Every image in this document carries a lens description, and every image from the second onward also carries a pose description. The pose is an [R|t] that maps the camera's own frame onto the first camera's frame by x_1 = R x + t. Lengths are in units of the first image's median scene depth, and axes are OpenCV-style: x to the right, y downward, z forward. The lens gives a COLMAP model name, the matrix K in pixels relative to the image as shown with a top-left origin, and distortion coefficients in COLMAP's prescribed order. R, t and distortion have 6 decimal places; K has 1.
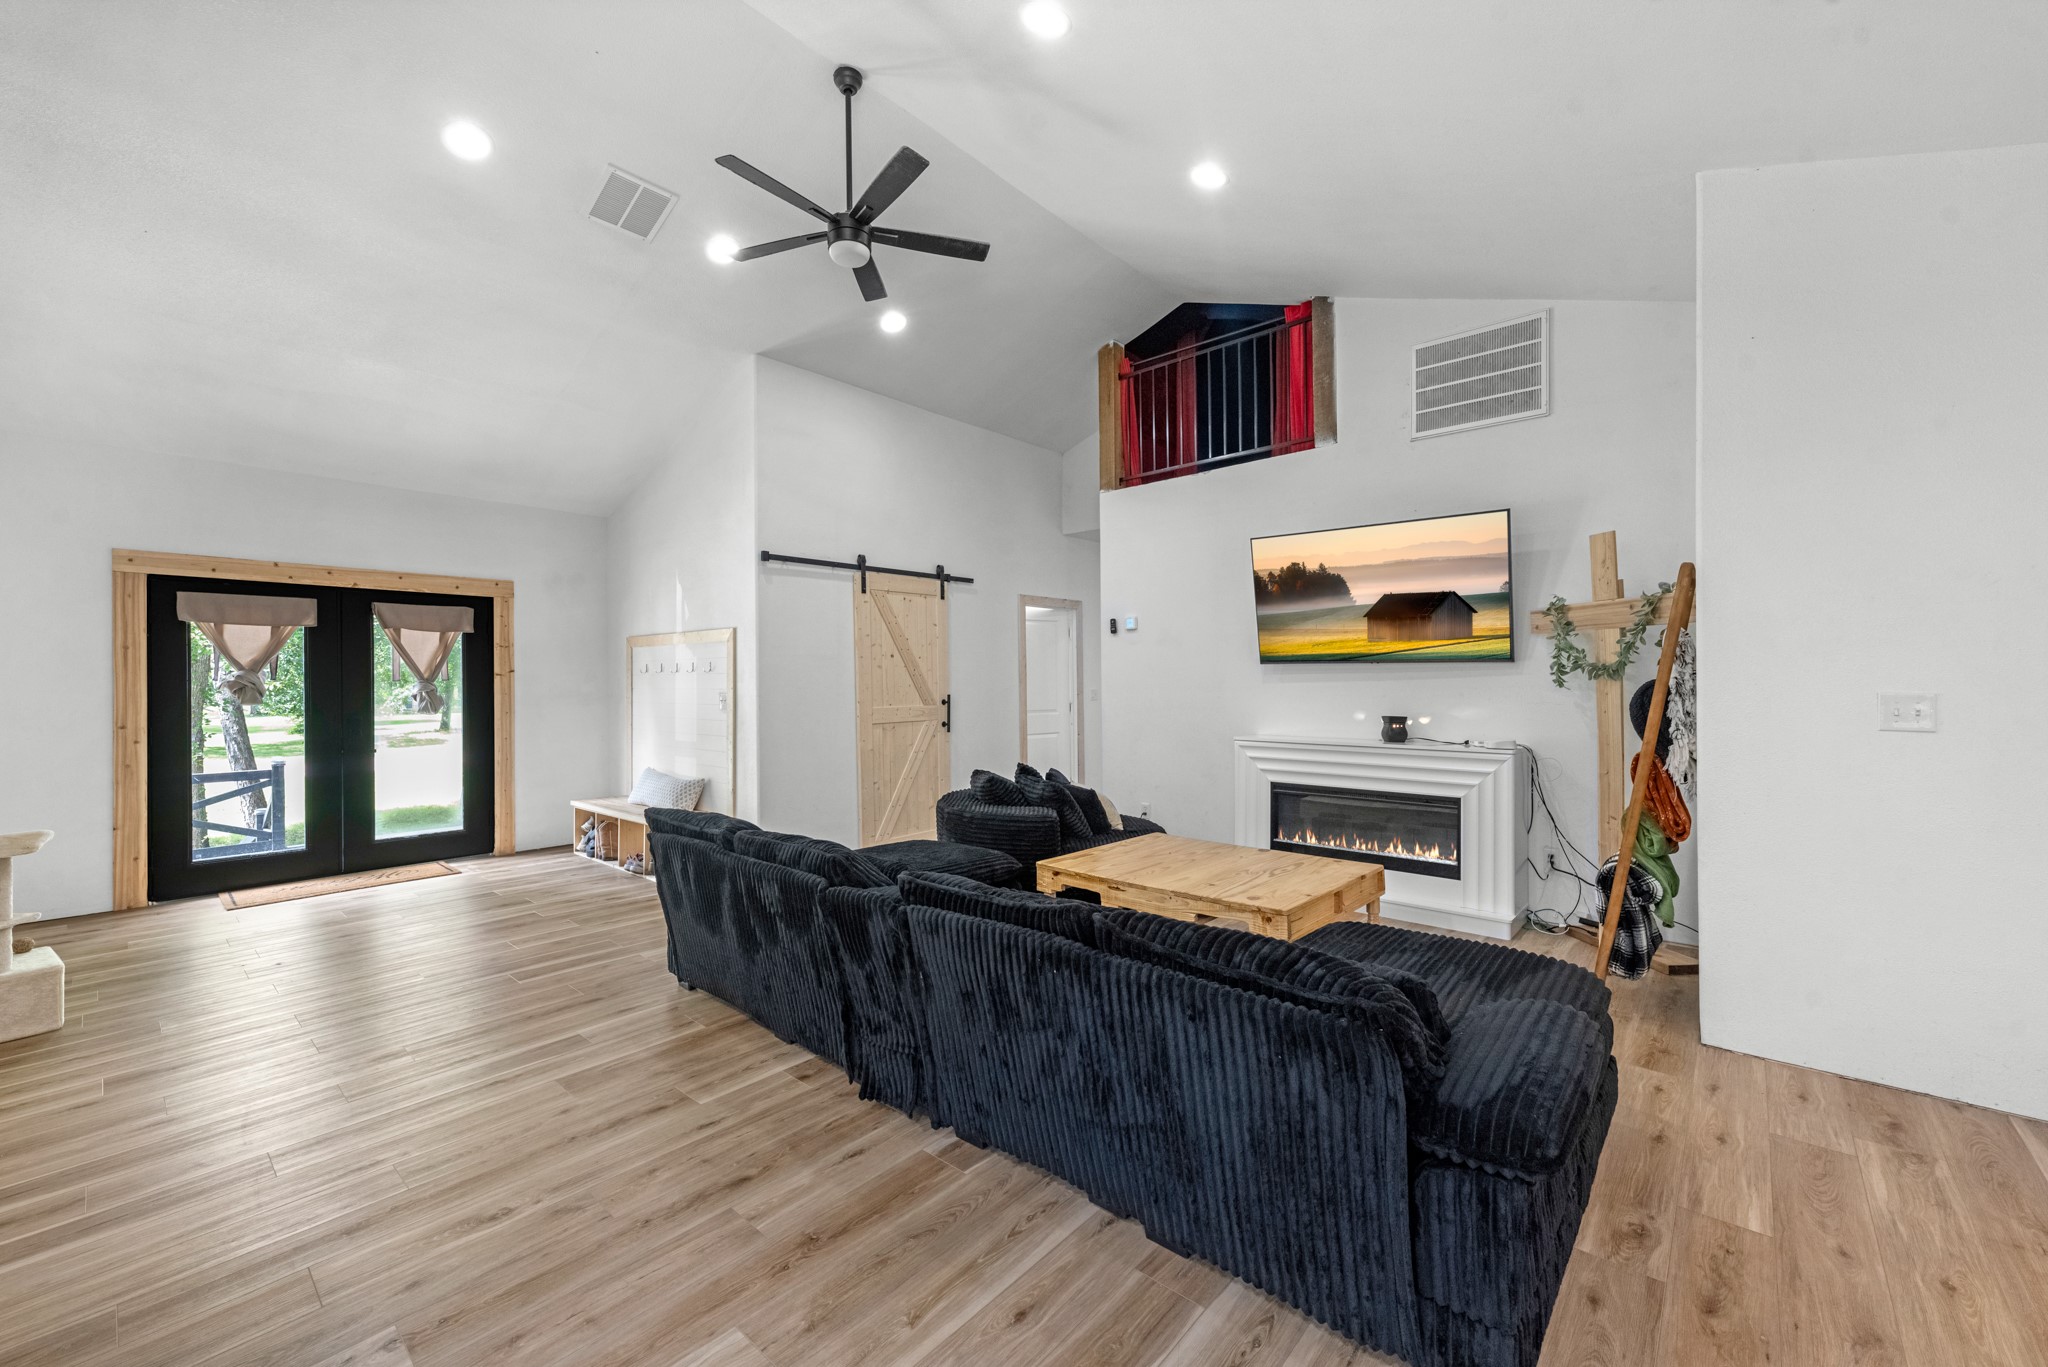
lens RADIAL K [[819.5, 0, 1024.0], [0, 819.5, 683.5], [0, 0, 1]] dist [-0.000737, -0.000090]
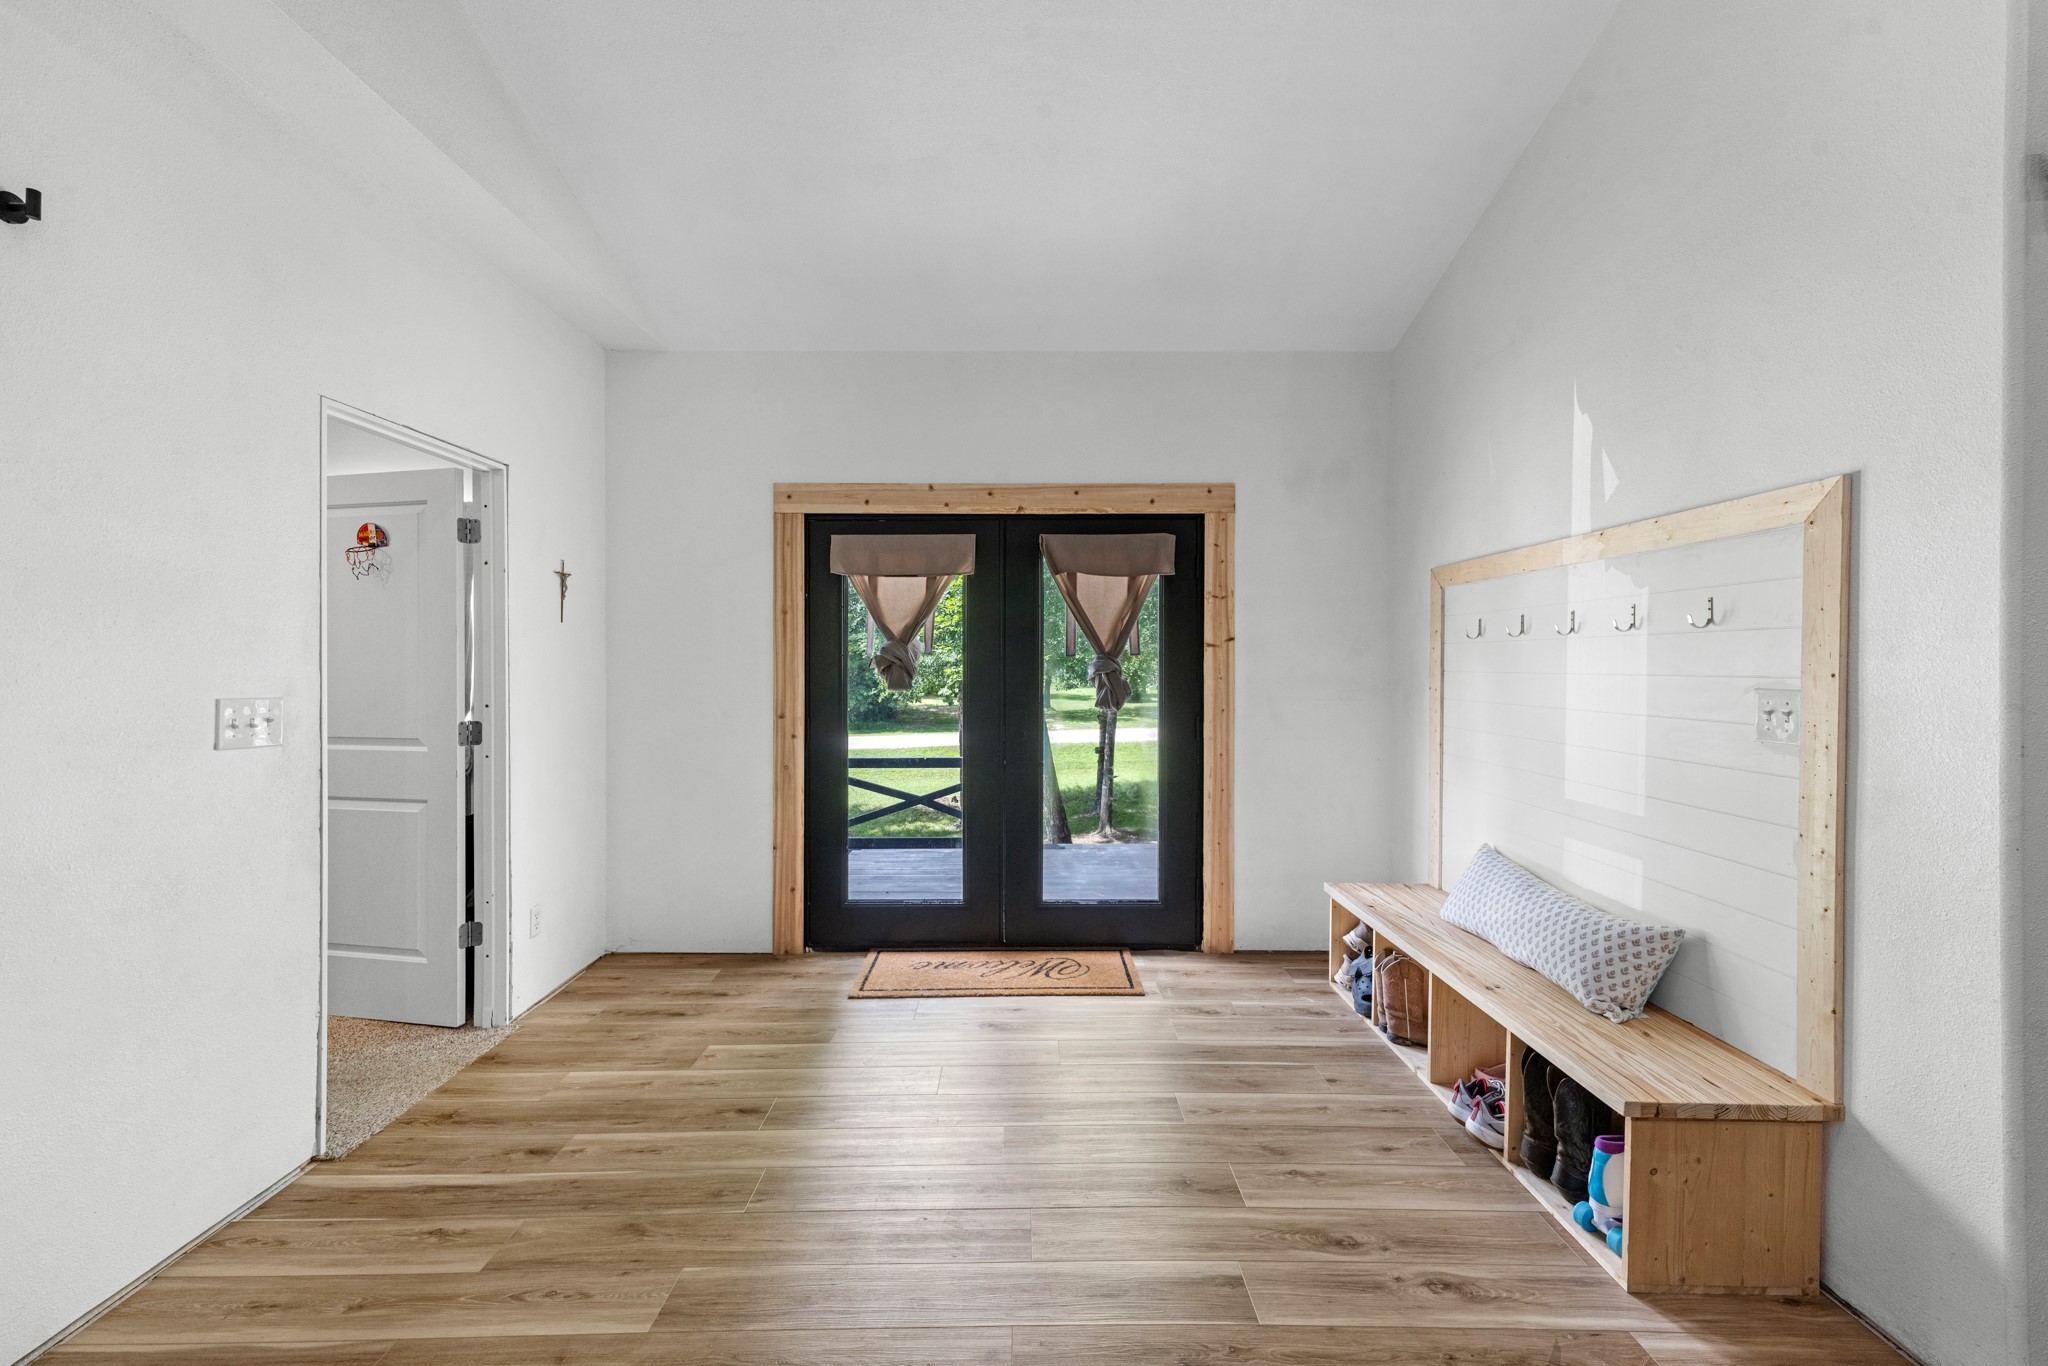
lens RADIAL K [[819.5, 0, 1024.0], [0, 819.5, 683.0], [0, 0, 1]] dist [-0.000737, -0.000090]
pose [[0.669216, 0.018610, -0.742835, -0.317780], [-0.003059, 0.999747, 0.022291, 0.003737], [0.743061, -0.012645, 0.669104, 0.547499]]
